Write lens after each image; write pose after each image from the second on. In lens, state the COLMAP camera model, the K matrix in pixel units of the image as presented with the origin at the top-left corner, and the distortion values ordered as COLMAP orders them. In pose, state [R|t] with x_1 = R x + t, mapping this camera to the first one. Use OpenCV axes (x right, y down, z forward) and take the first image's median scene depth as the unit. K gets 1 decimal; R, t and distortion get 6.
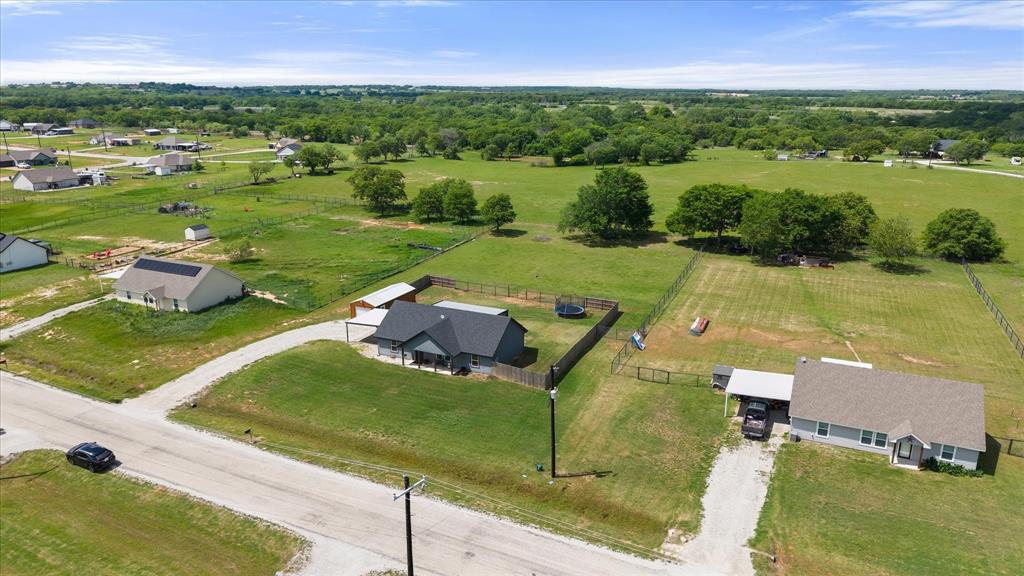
lens RADIAL K [[684.4, 0, 512.0], [0, 684.4, 288.0], [0, 0, 1]] dist [0.052512, -0.084947]
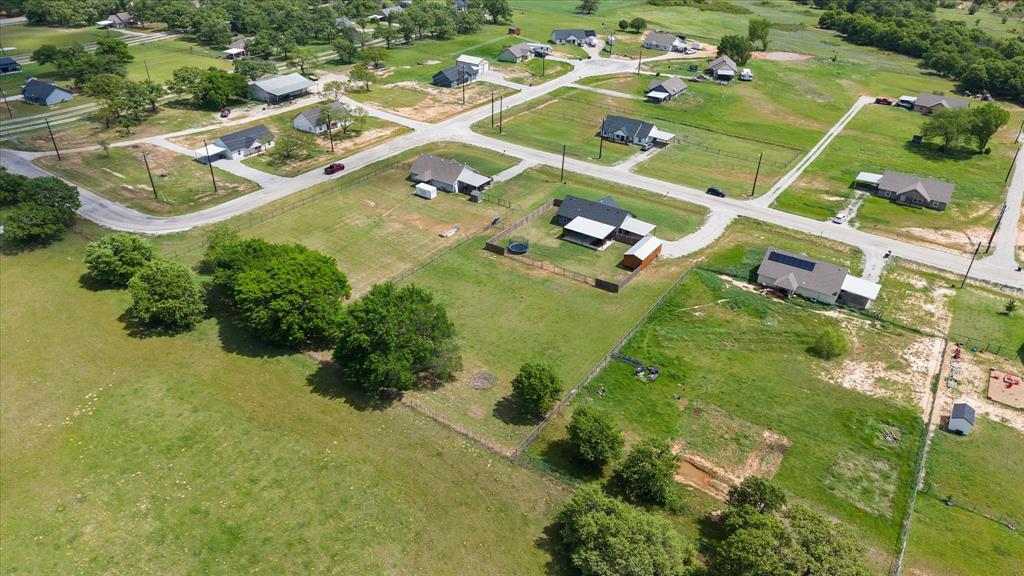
lens RADIAL K [[684.4, 0, 512.0], [0, 684.4, 288.0], [0, 0, 1]] dist [0.052512, -0.084947]
pose [[-0.985626, -0.099925, 0.136219, -0.097432], [0.032736, 0.678069, 0.734269, -0.867997], [-0.165737, 0.728174, -0.665052, 1.764490]]
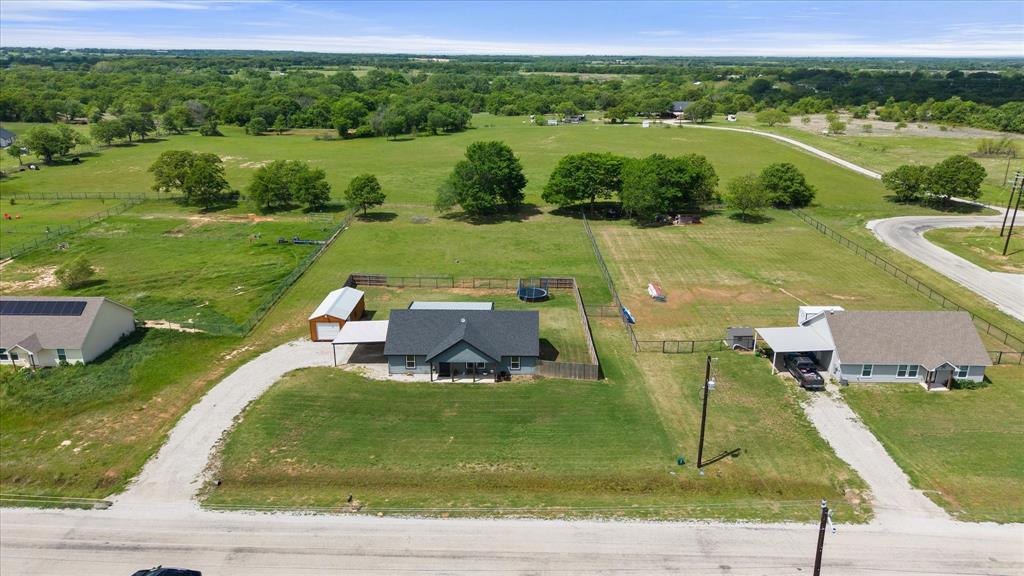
lens RADIAL K [[684.4, 0, 512.0], [0, 684.4, 288.0], [0, 0, 1]] dist [0.052512, -0.084947]
pose [[0.911439, -0.129122, 0.390650, -0.269220], [0.110585, 0.991421, 0.069685, -0.038602], [-0.396296, -0.020313, 0.917898, 0.105060]]
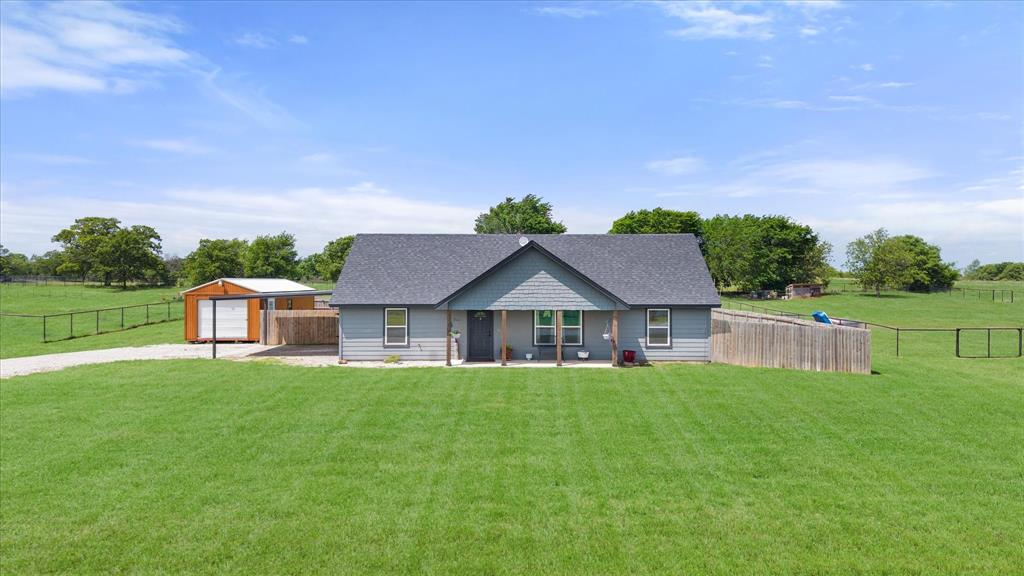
lens RADIAL K [[684.4, 0, 512.0], [0, 684.4, 288.0], [0, 0, 1]] dist [0.052512, -0.084947]
pose [[0.910172, -0.005126, 0.414198, -0.184317], [0.114201, 0.964277, -0.239014, 0.109310], [-0.398177, 0.264846, 0.878244, 0.467508]]
